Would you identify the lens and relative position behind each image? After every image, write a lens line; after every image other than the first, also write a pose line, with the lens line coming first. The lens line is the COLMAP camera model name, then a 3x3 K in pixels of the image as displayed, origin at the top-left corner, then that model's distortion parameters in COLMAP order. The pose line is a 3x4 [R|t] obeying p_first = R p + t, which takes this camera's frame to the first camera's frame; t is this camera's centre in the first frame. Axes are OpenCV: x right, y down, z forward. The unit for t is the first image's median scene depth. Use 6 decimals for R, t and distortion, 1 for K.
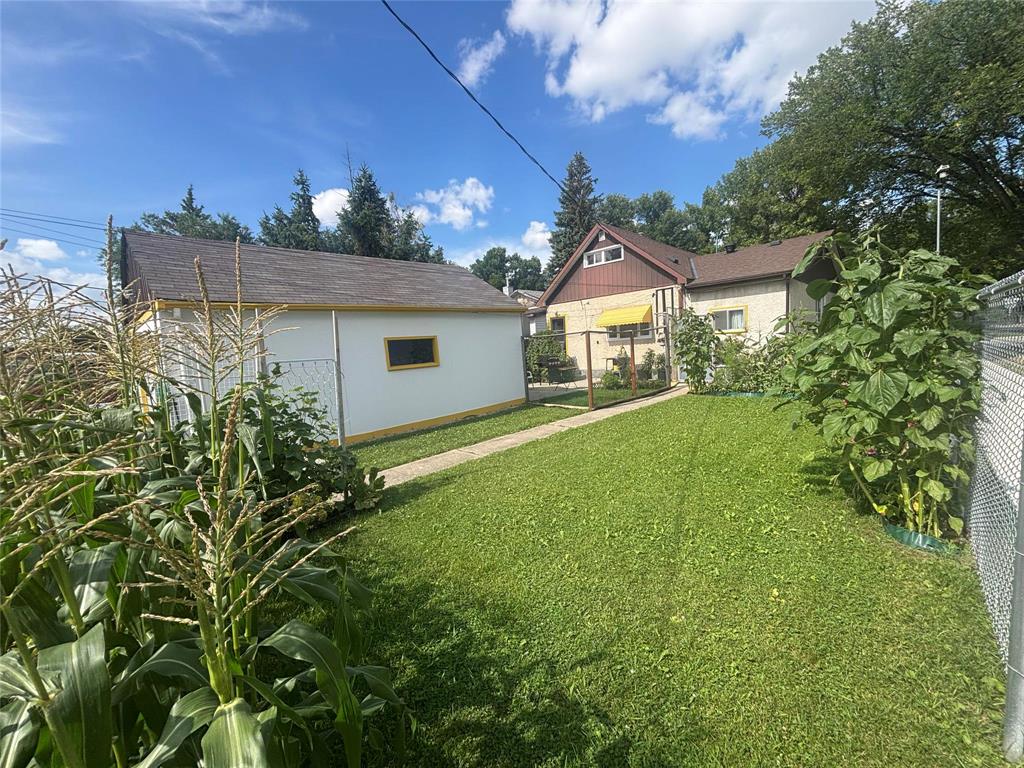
lens RADIAL K [[415.4, 0, 512.7], [0, 415.4, 387.7], [0, 0, 1]] dist [0.002595, 0.000939]
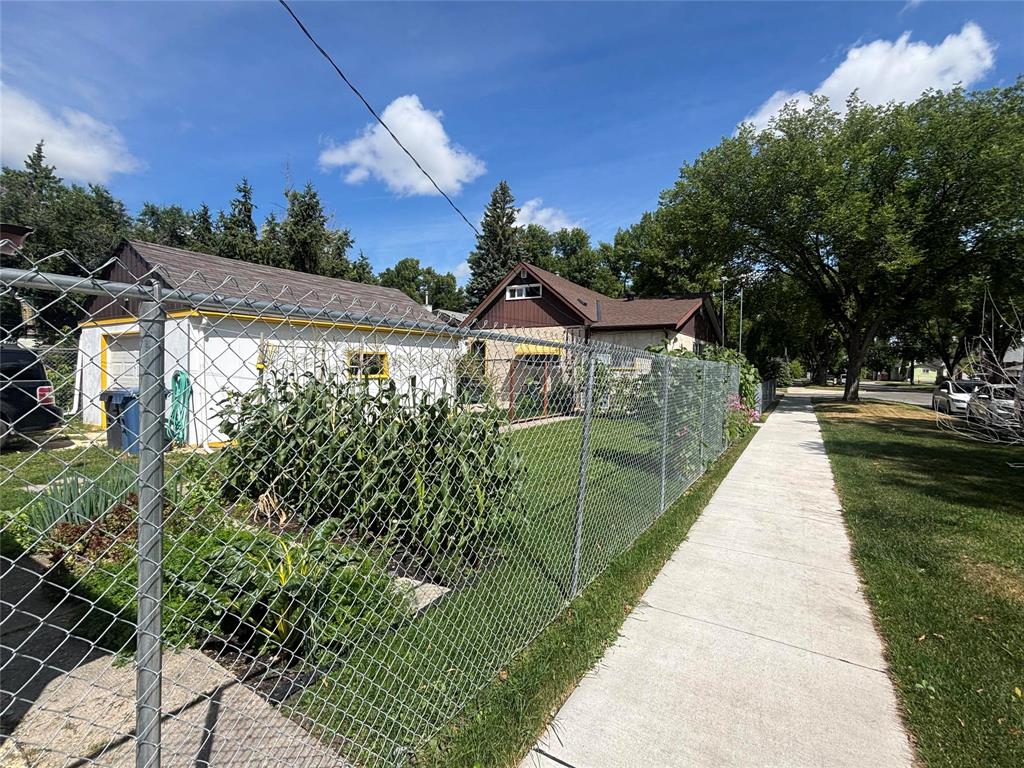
lens RADIAL K [[479.0, 0, 508.1], [0, 479.0, 386.9], [0, 0, 1]] dist [0.012719, -0.000135]
pose [[0.975670, 0.070577, 0.207572, -0.058181], [-0.058003, 0.996128, -0.066059, 0.019126], [-0.211431, 0.052412, 0.975987, -0.184158]]
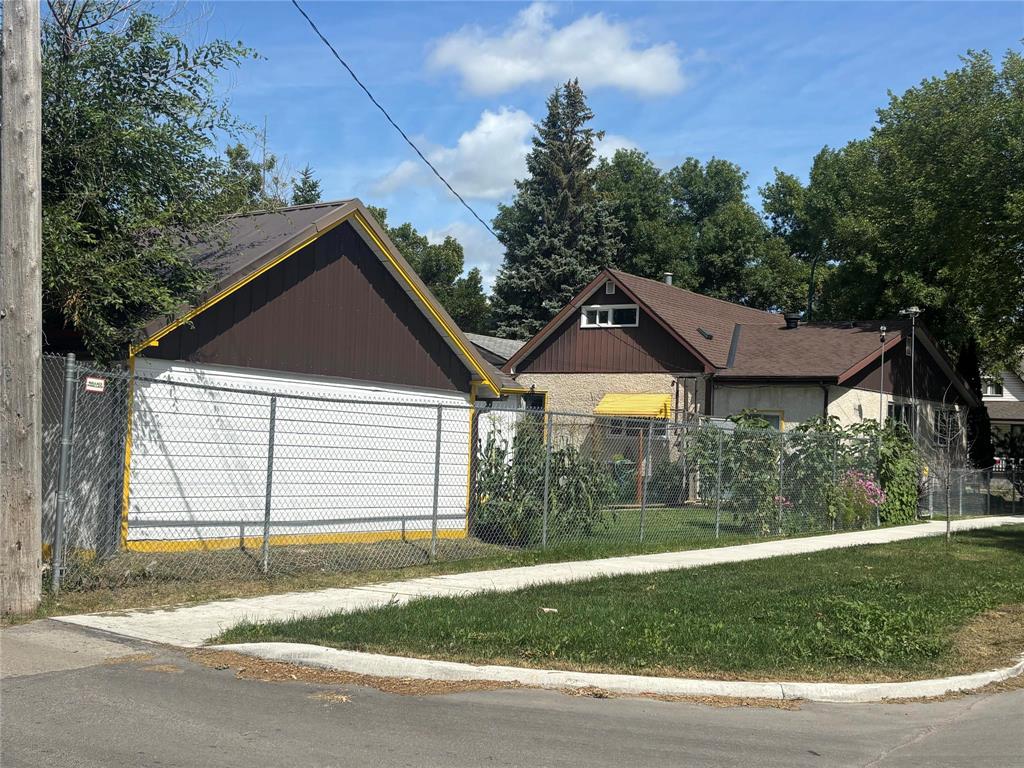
lens RADIAL K [[1371.2, 0, 511.2], [0, 1371.2, 383.1], [0, 0, 1]] dist [0.167723, 0.000000]
pose [[0.980032, 0.104848, 0.168952, -0.257208], [-0.079491, 0.985419, -0.150434, 0.121342], [-0.182261, 0.134000, 0.974076, -0.953970]]
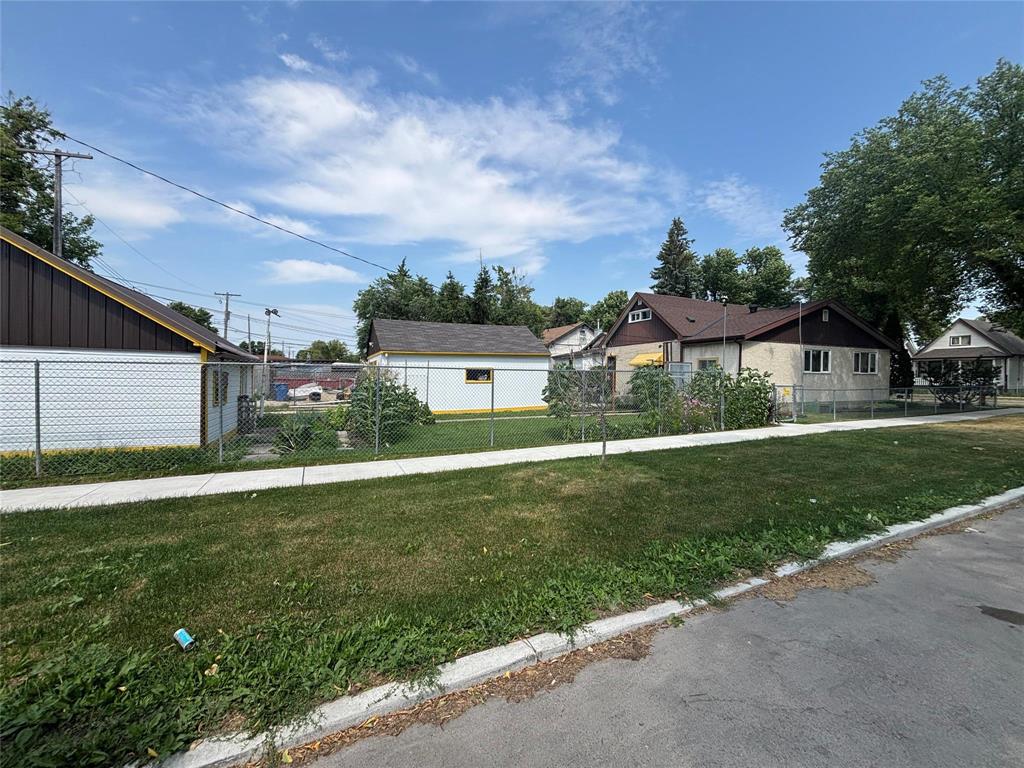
lens RADIAL K [[415.4, 0, 513.7], [0, 415.4, 382.5], [0, 0, 1]] dist [0.002595, 0.000939]
pose [[0.929304, 0.067603, -0.363076, 0.278765], [-0.093785, 0.994075, -0.054951, 0.018815], [0.357210, 0.085118, 0.930138, -0.349893]]
